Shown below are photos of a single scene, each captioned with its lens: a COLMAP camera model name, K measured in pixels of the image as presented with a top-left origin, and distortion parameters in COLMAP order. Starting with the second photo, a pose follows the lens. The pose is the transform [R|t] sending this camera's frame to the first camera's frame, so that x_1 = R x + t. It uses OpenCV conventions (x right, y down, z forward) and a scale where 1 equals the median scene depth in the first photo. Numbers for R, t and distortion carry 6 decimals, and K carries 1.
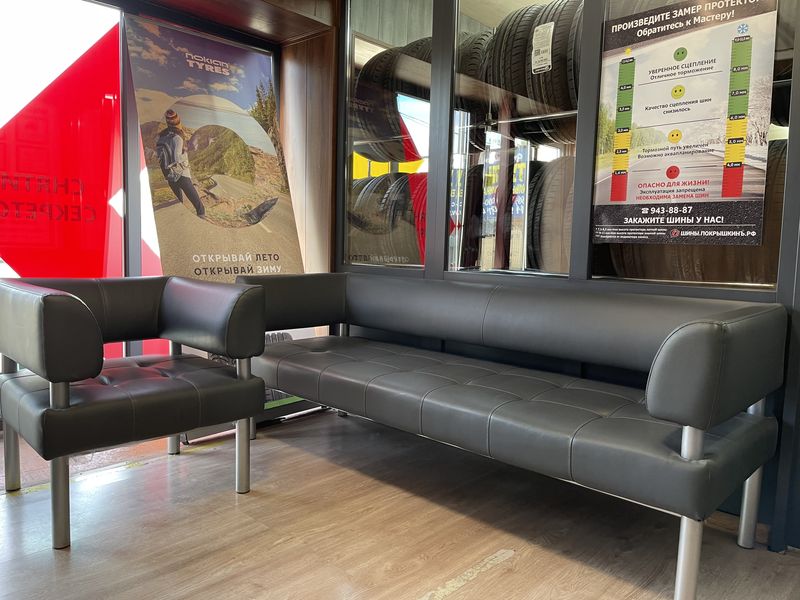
lens RADIAL K [[601.7, 0, 404.1], [0, 601.7, 296.3], [0, 0, 1]] dist [0.066922, -0.092774]
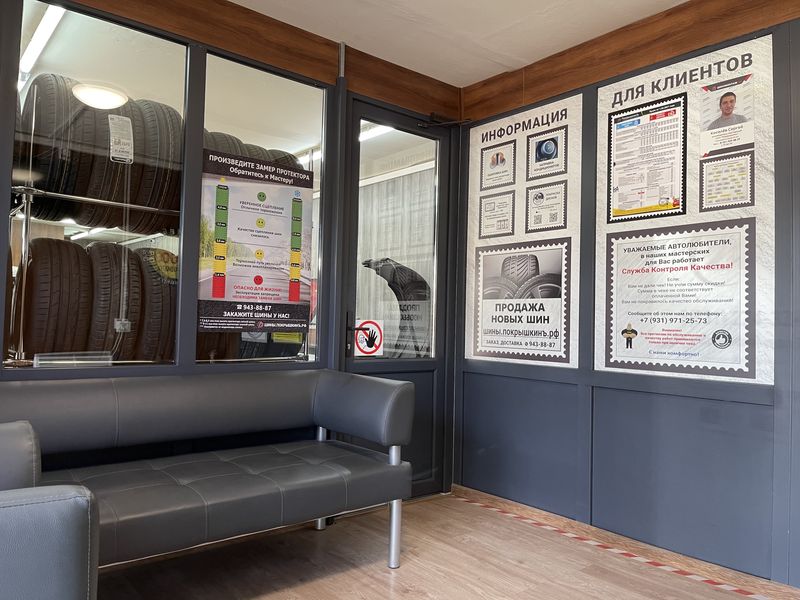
lens RADIAL K [[601.7, 0, 399.0], [0, 601.7, 296.8], [0, 0, 1]] dist [0.066922, -0.092774]
pose [[0.139763, 0.017056, 0.990038, -0.845684], [0.054779, 0.998187, -0.024930, -0.114926], [-0.988669, 0.057718, 0.138575, 0.499744]]
